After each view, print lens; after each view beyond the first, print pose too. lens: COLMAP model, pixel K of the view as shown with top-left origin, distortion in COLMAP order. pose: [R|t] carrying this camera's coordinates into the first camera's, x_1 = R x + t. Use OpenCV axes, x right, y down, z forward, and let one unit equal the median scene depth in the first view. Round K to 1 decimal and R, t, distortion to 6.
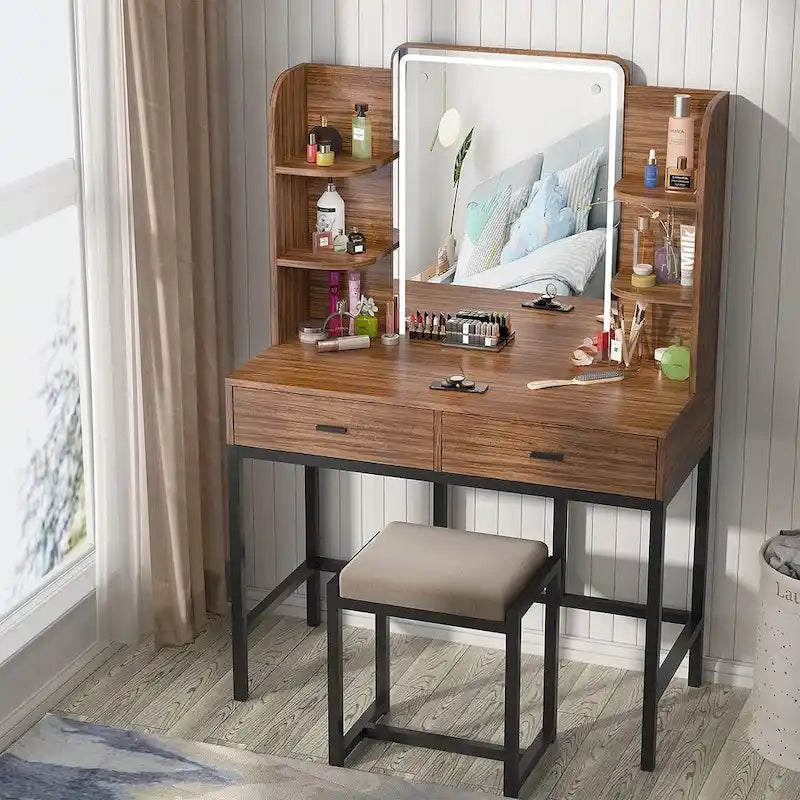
lens RADIAL K [[2242.9, 0, 399.3], [0, 2242.9, 398.6], [0, 0, 1]] dist [0.037767, 0.000000]
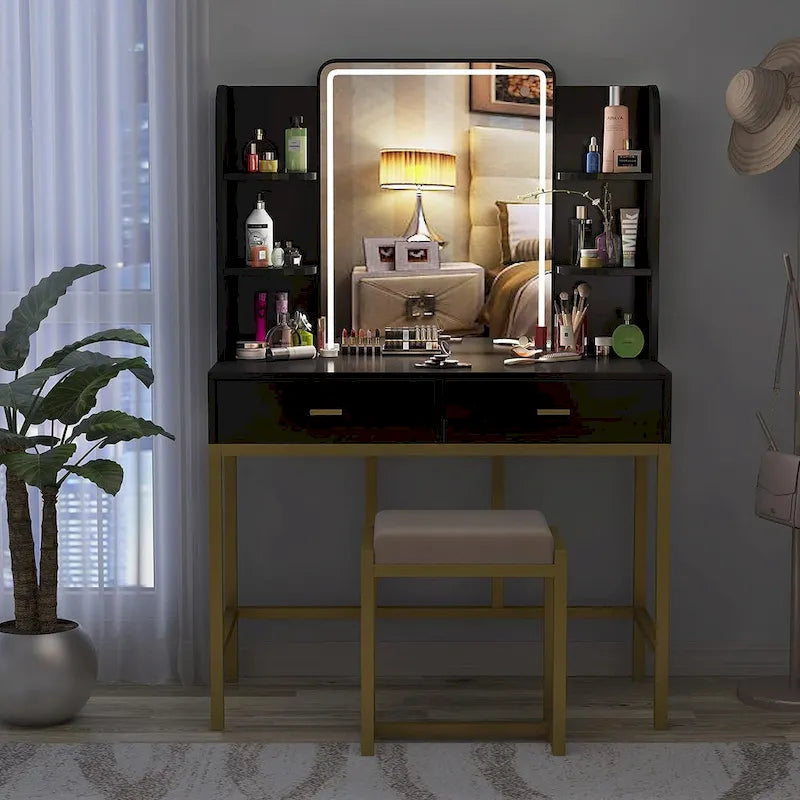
lens RADIAL K [[2242.9, 0, 399.4], [0, 2242.9, 402.3], [0, 0, 1]] dist [0.037767, 0.000000]
pose [[0.936264, -0.038034, 0.349232, -0.340469], [0.111552, 0.974858, -0.192892, 0.200973], [-0.333115, 0.219555, 0.916968, 0.081799]]
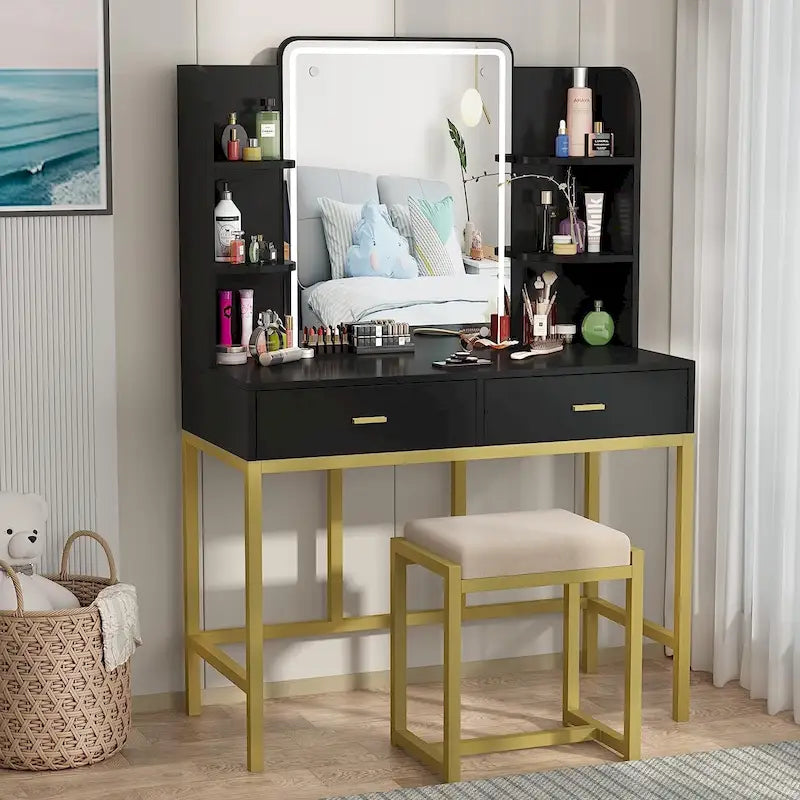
lens RADIAL K [[2242.9, 0, 396.3], [0, 2242.9, 404.6], [0, 0, 1]] dist [0.037767, 0.000000]
pose [[0.740797, -0.091344, 0.665489, -0.625886], [0.214574, 0.970984, -0.105580, 0.105672], [-0.636536, 0.221010, 0.738903, 0.308265]]
